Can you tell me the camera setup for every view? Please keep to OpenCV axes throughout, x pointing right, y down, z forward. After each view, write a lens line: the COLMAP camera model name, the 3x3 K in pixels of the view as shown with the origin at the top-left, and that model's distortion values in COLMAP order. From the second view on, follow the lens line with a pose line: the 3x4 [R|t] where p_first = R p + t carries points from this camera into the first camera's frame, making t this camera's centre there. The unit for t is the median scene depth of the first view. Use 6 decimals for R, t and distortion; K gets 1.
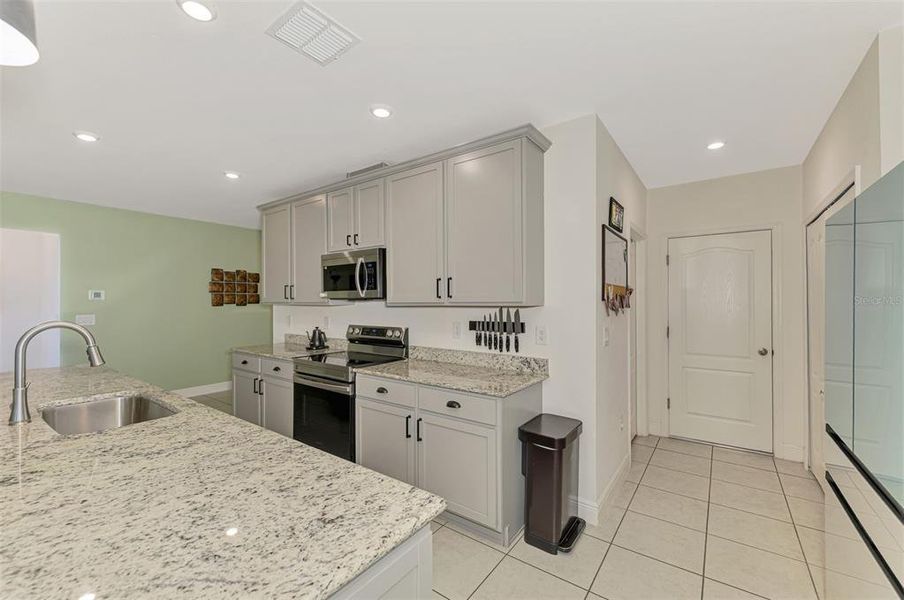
lens RADIAL K [[370.7, 0, 448.5], [0, 370.7, 297.9], [0, 0, 1]] dist [0.005024, -0.000646]
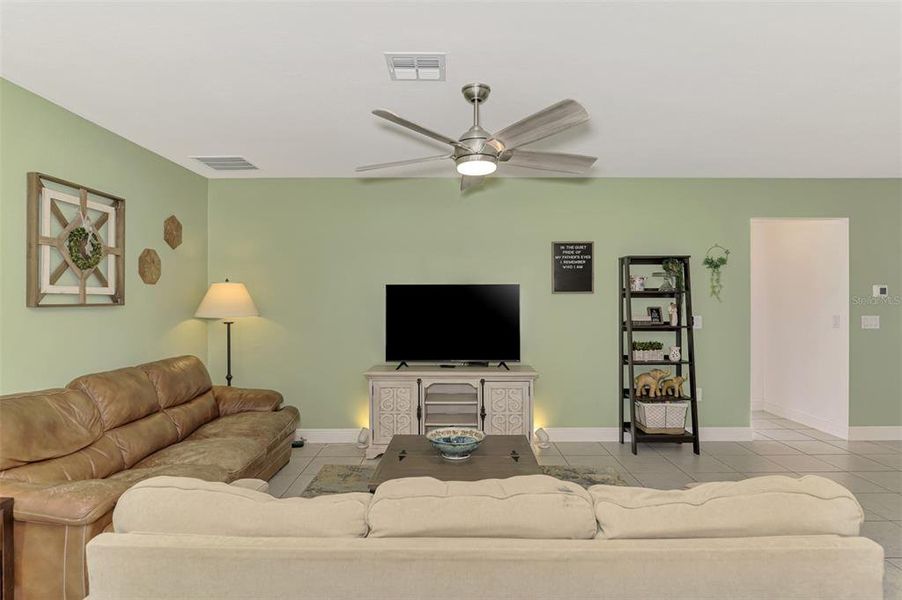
lens RADIAL K [[491.7, 0, 454.3], [0, 491.7, 298.7], [0, 0, 1]] dist [-0.000571, -0.007931]
pose [[0.594951, -0.007753, -0.803724, -1.069666], [0.013972, 0.999902, 0.000697, -0.008247], [0.803640, -0.011644, 0.595001, -0.584040]]
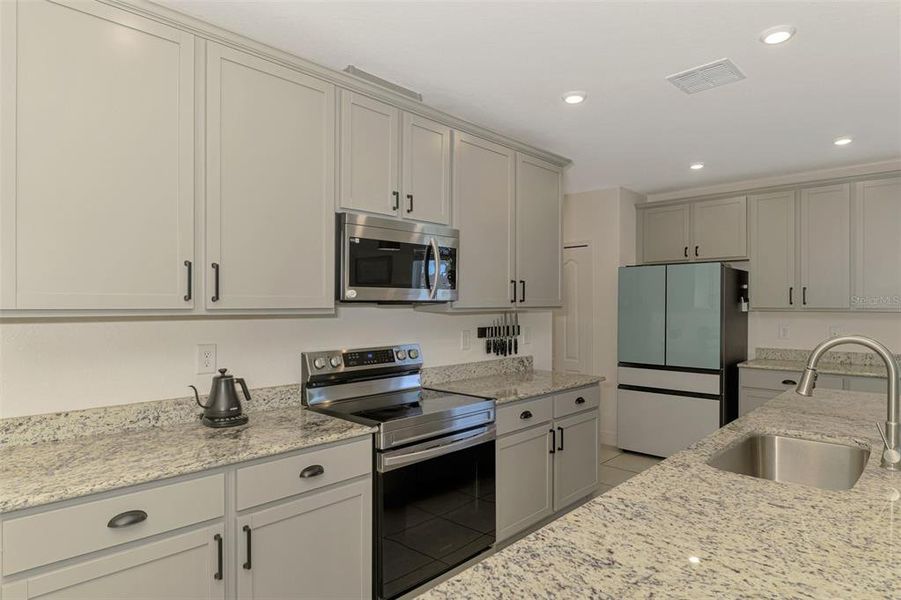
lens RADIAL K [[543.1, 0, 472.8], [0, 543.1, 304.2], [0, 0, 1]] dist [-0.001536, 0.000157]
pose [[0.086493, -0.002671, 0.996249, -1.276906], [-0.012535, 0.999914, 0.003769, 0.001470], [-0.996174, -0.012814, 0.086452, 0.930597]]
